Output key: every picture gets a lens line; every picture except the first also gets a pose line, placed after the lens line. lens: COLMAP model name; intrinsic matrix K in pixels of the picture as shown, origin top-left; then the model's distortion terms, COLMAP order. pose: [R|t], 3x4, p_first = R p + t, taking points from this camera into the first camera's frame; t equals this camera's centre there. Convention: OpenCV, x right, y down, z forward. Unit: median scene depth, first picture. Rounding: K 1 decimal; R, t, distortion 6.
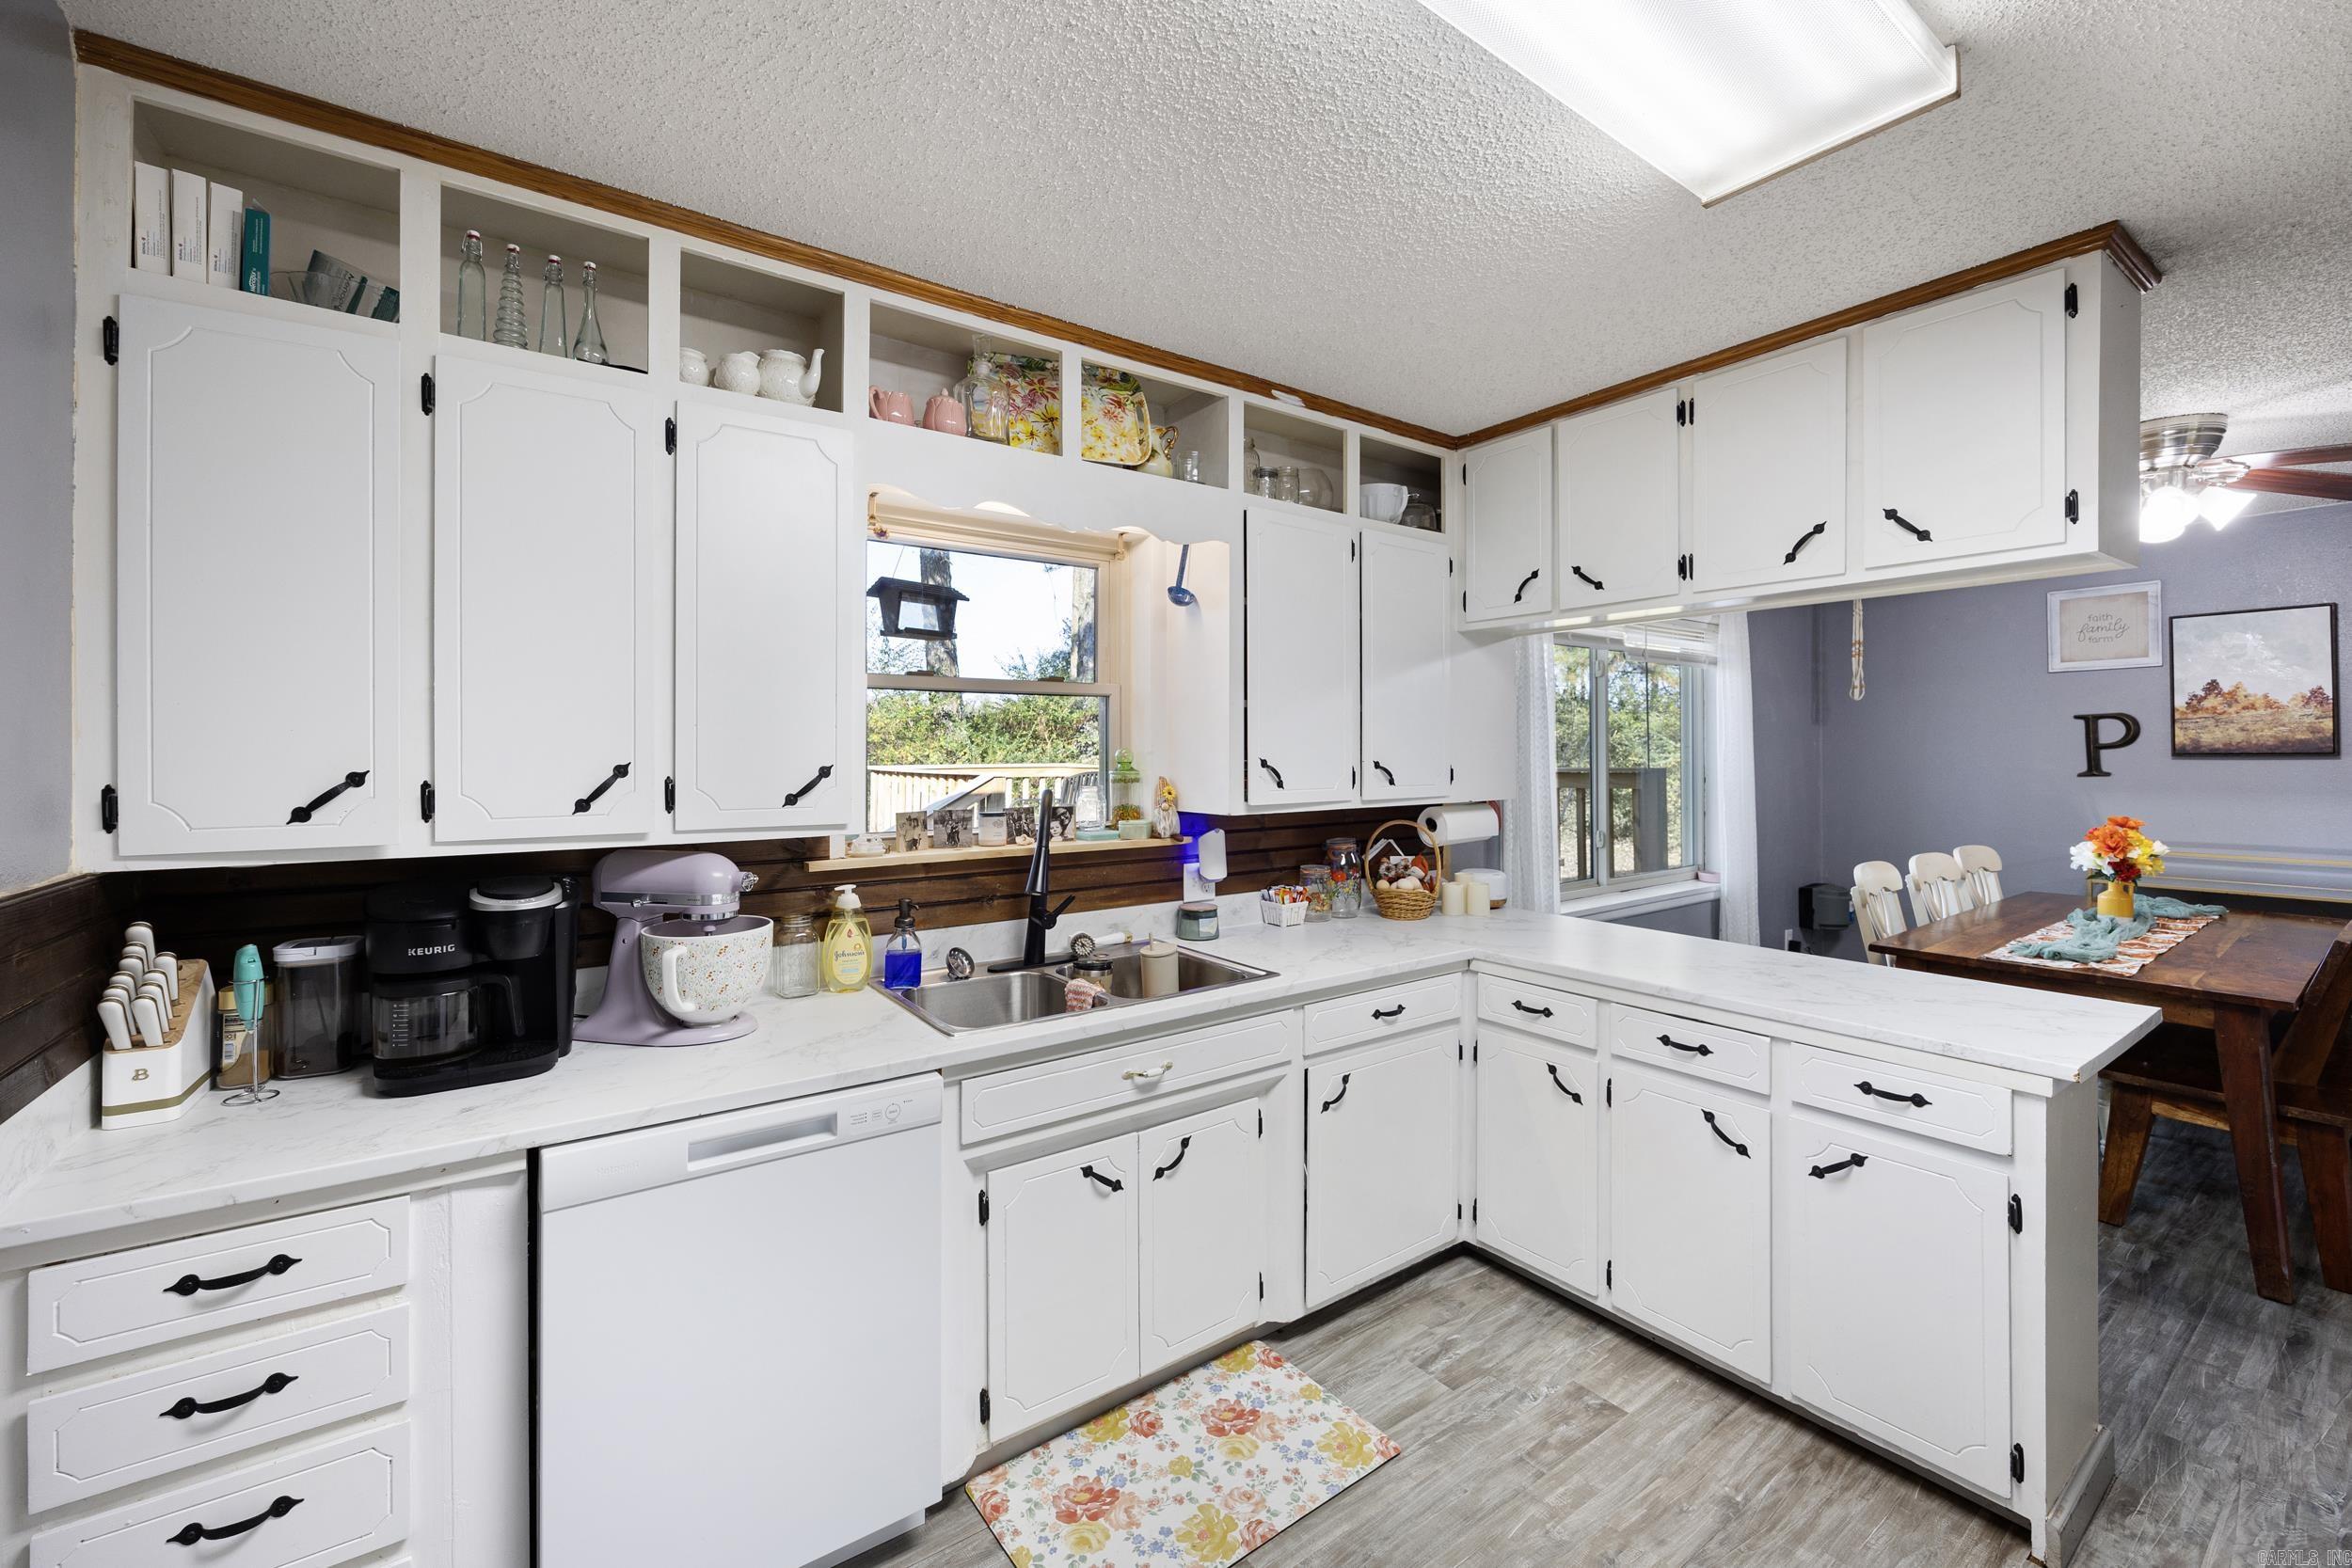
lens RADIAL K [[956.5, 0, 1176.6], [0, 956.5, 743.0], [0, 0, 1]] dist [0.002155, 0.000418]
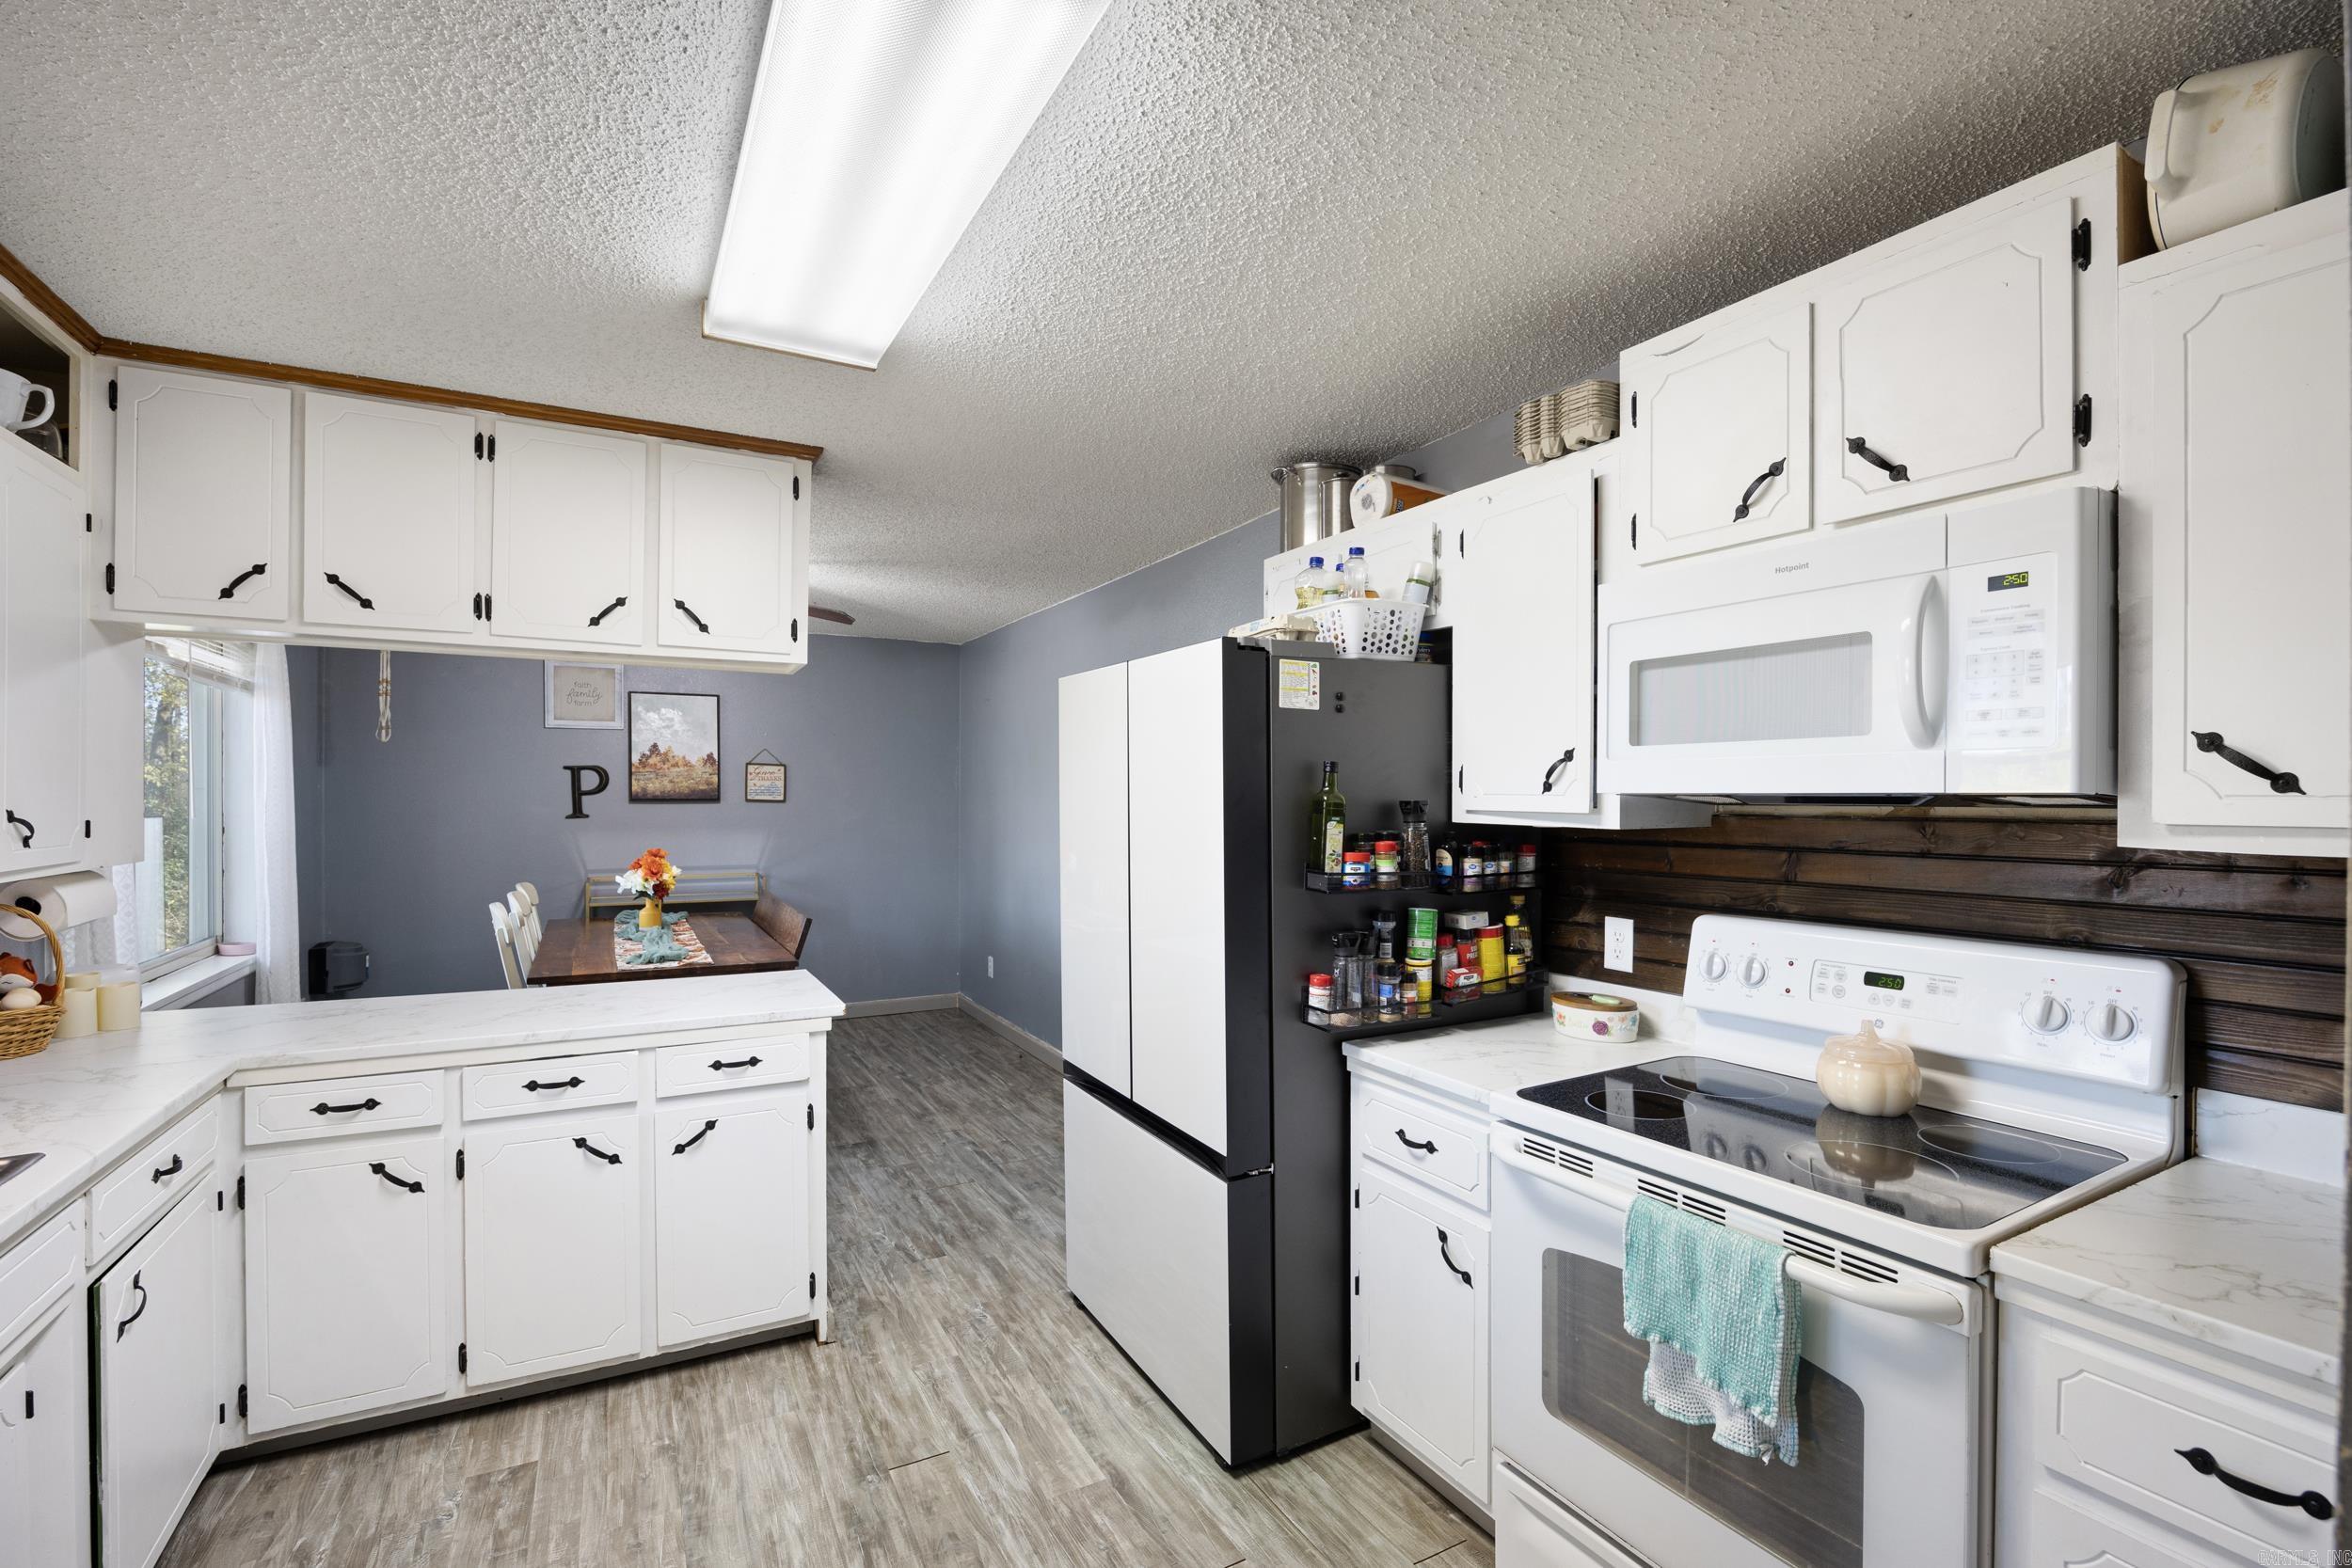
lens RADIAL K [[1065.8, 0, 1176.0], [0, 1065.8, 784.0], [0, 0, 1]] dist [0.000707, 0.000339]
pose [[0.127997, 0.016189, 0.991642, -0.481285], [-0.015705, 0.999774, -0.014295, -0.000439], [-0.991650, -0.013744, 0.128222, 0.178885]]
